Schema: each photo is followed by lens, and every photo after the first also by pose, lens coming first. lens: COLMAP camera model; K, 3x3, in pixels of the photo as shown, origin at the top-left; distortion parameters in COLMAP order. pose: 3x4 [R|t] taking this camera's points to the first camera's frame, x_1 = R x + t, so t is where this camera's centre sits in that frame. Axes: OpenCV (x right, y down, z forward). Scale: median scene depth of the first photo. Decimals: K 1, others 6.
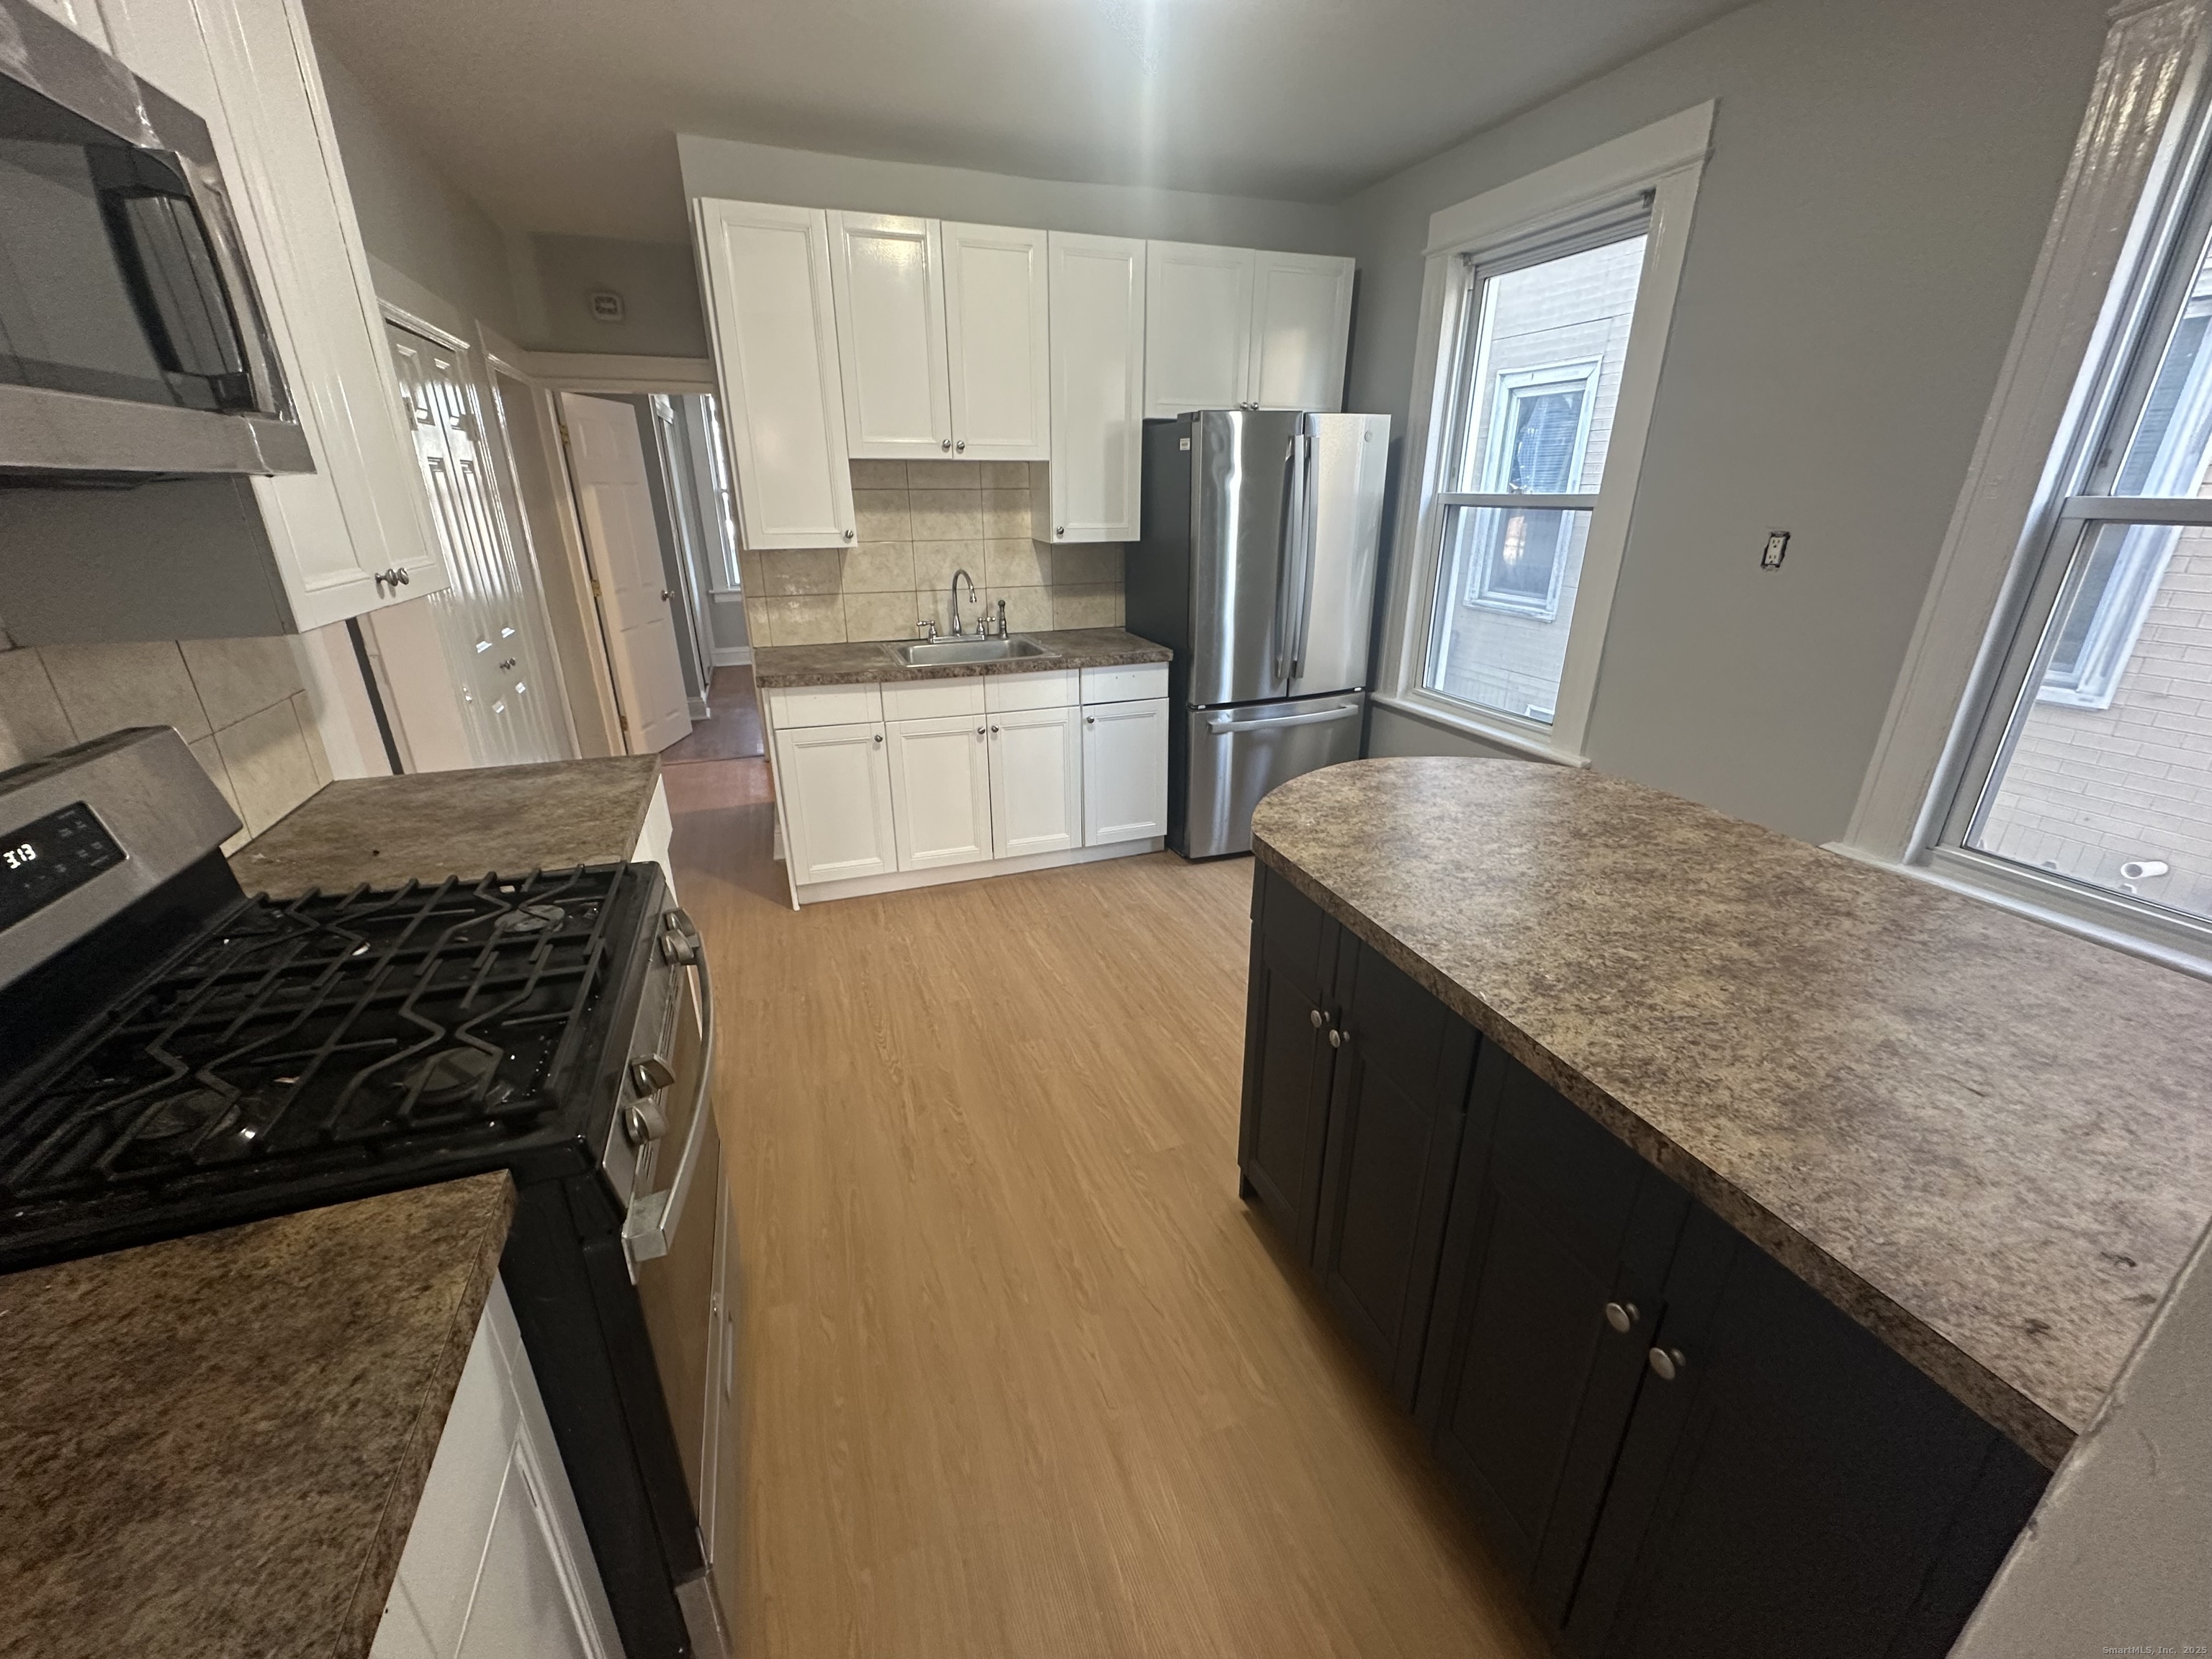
lens RADIAL K [[876.1, 0, 1105.3], [0, 876.1, 829.4], [0, 0, 1]] dist [-0.005430, 0.000857]
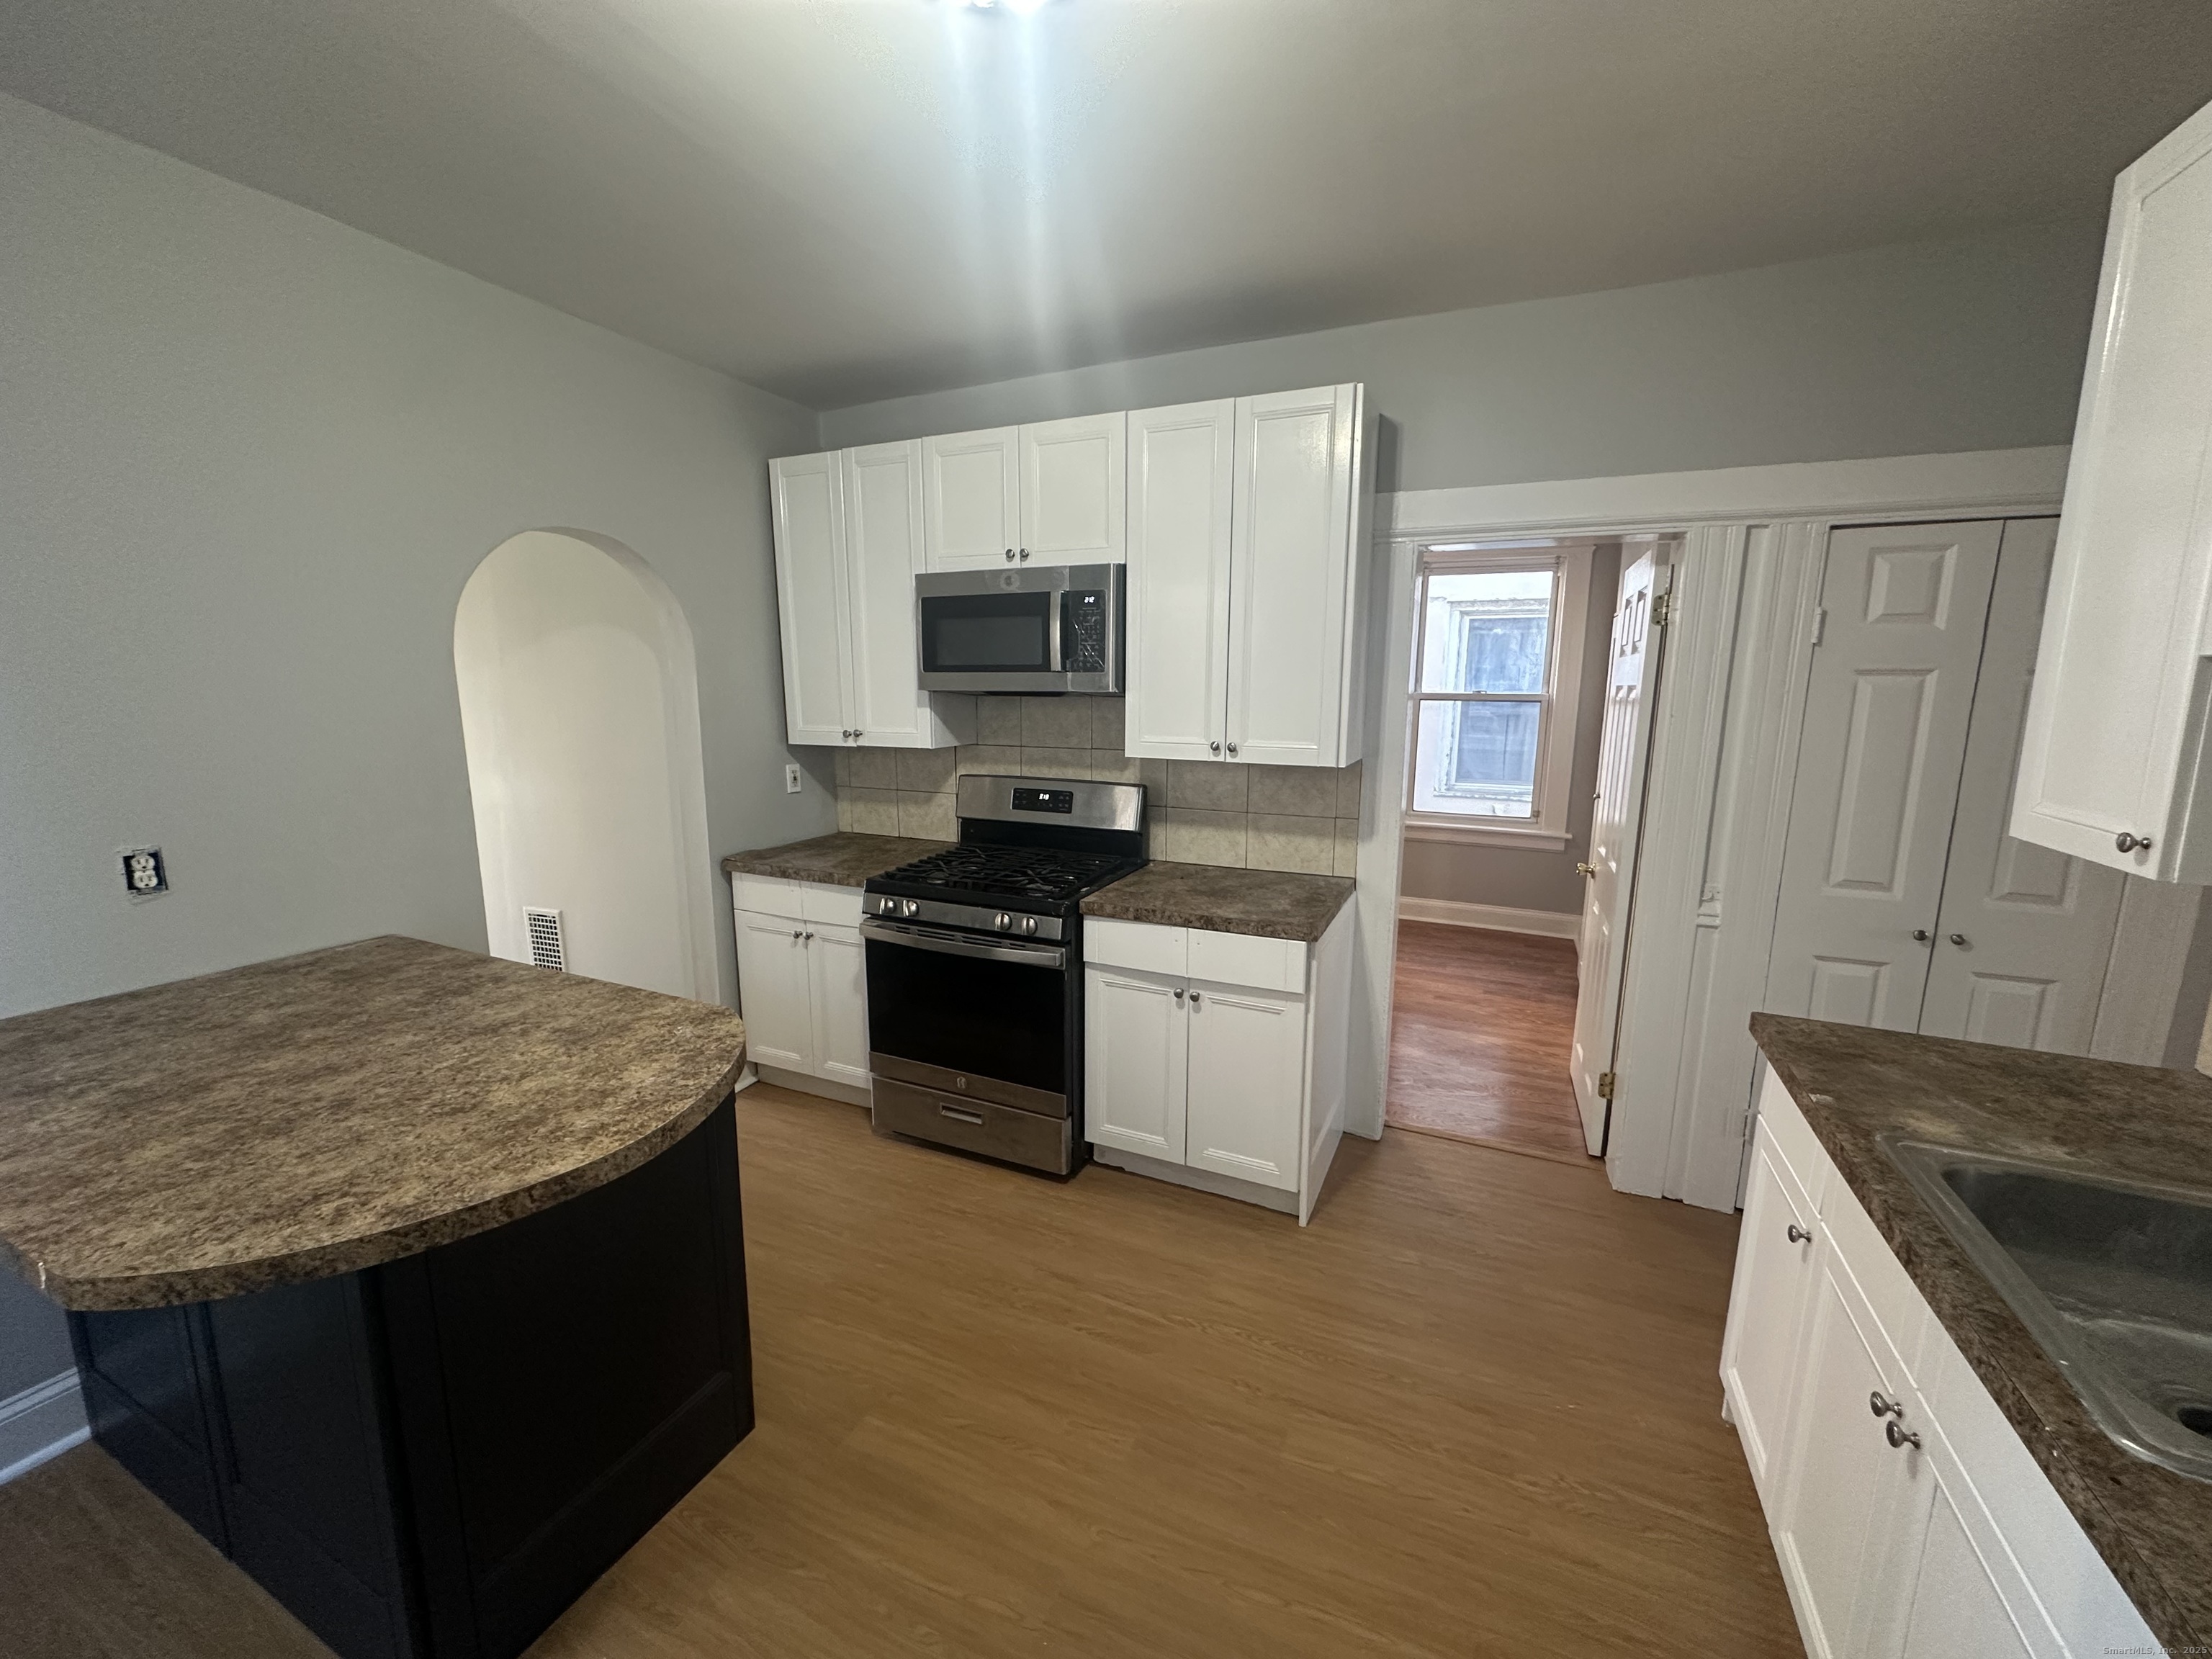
lens RADIAL K [[876.1, 0, 1105.1], [0, 876.1, 832.2], [0, 0, 1]] dist [-0.005430, 0.000857]
pose [[-0.699405, 0.121118, -0.704388, 0.301584], [-0.264238, 0.871892, 0.412289, -0.393300], [0.664086, 0.474484, -0.577802, 0.950626]]
